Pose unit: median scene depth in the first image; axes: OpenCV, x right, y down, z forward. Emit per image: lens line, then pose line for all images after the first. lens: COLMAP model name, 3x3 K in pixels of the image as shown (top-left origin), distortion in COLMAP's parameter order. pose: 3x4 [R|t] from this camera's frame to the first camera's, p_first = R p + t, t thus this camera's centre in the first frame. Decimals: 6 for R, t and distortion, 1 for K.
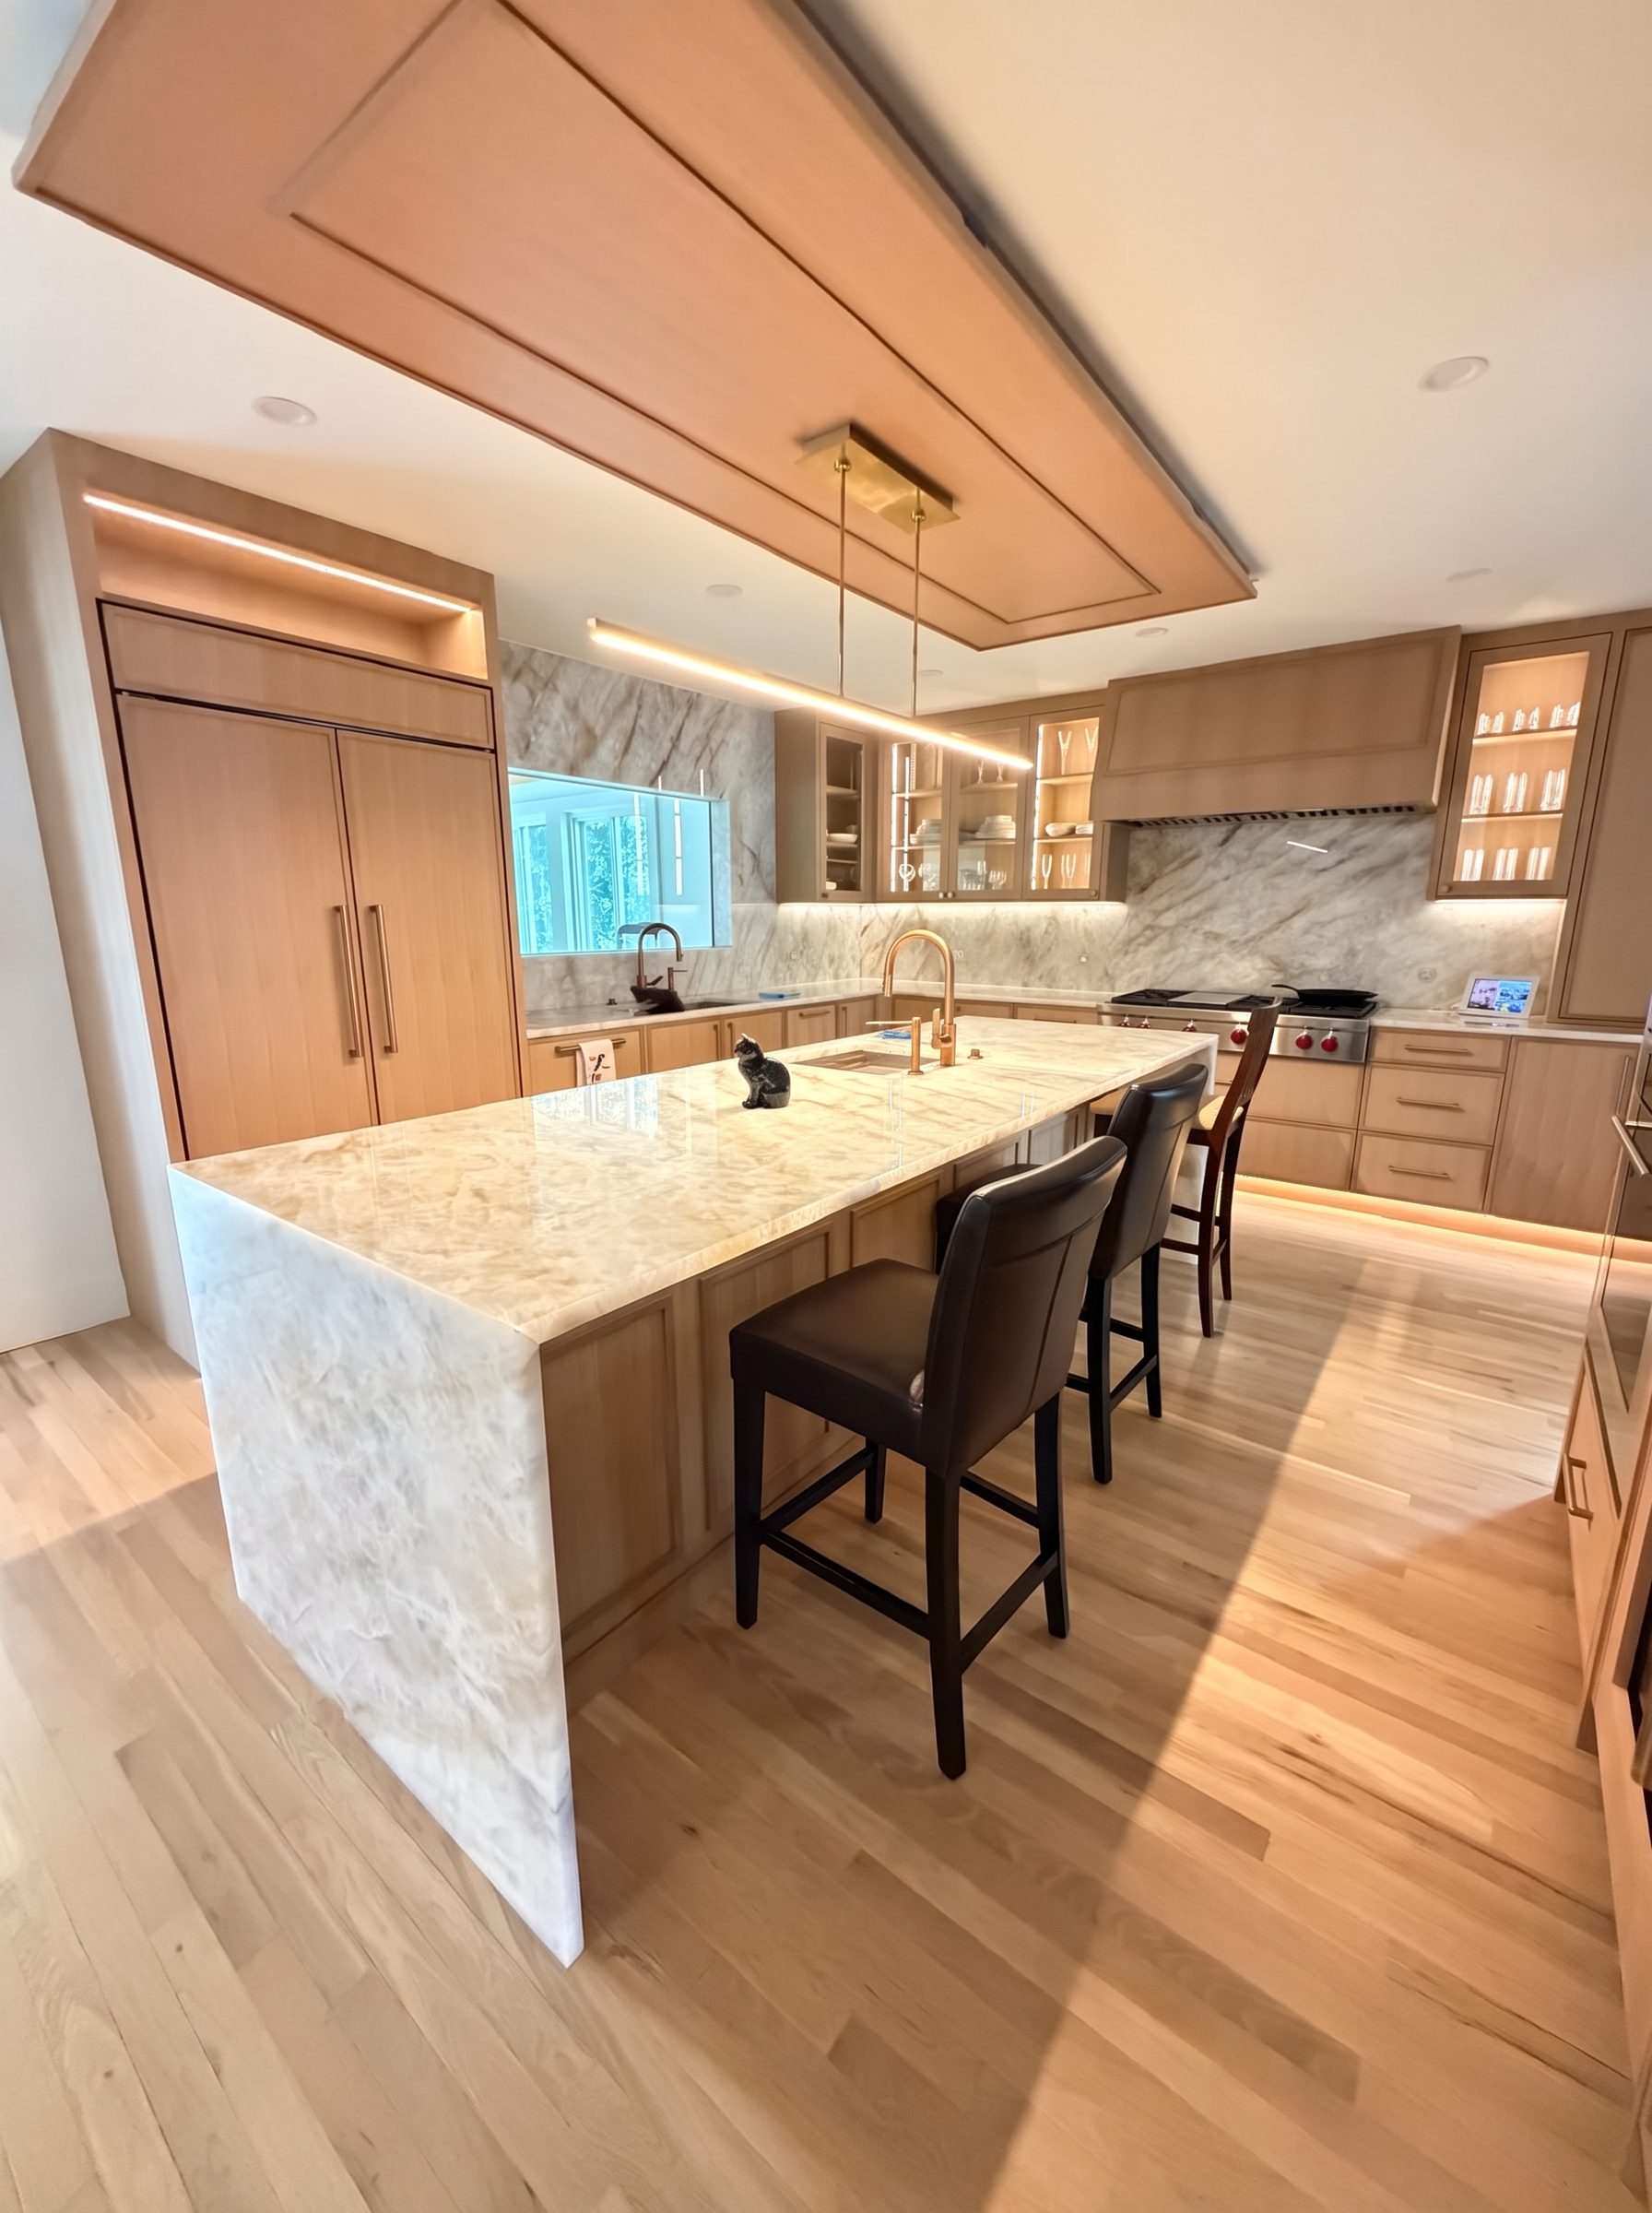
lens RADIAL K [[881.5, 0, 827.6], [0, 881.5, 1106.4], [0, 0, 1]] dist [0.003658, 0.000179]
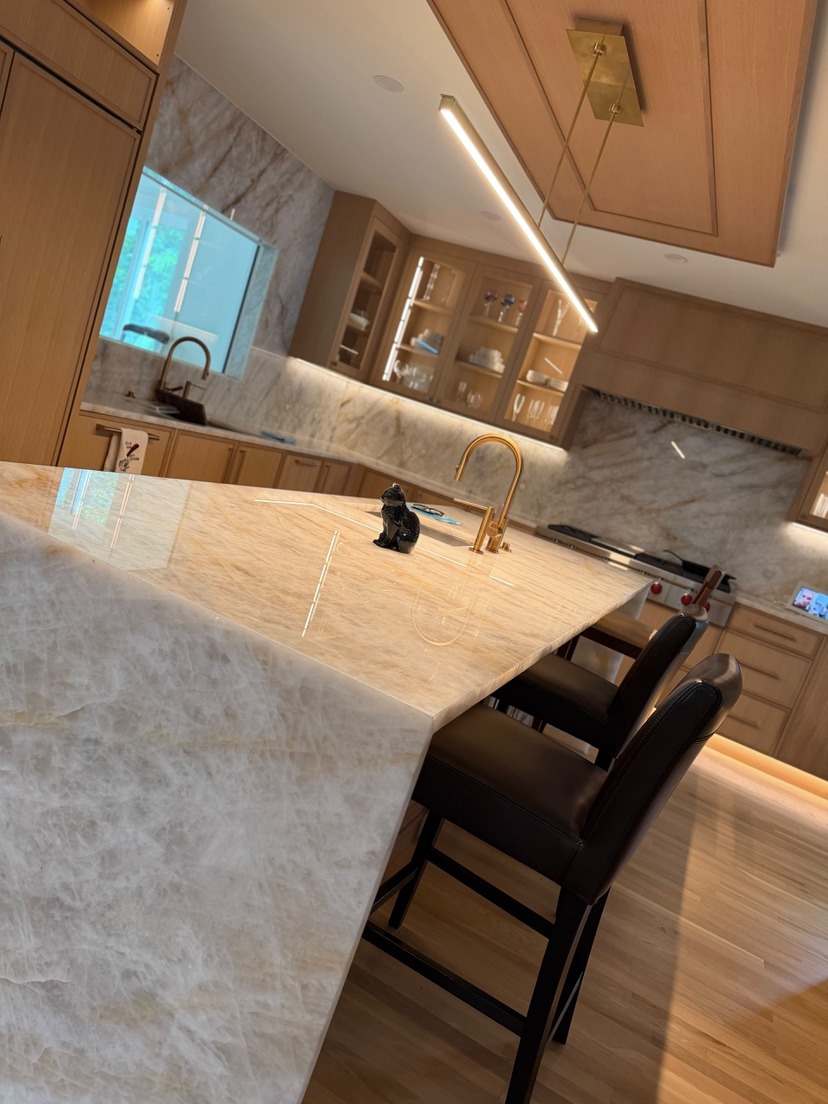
lens RADIAL K [[781.2, 0, 419.0], [0, 781.2, 555.8], [0, 0, 1]] dist [0.033391, -0.031285]
pose [[0.920910, 0.264324, 0.286456, -0.182382], [-0.260104, 0.964102, -0.053419, 0.029879], [-0.290293, -0.025314, 0.956603, 0.019360]]
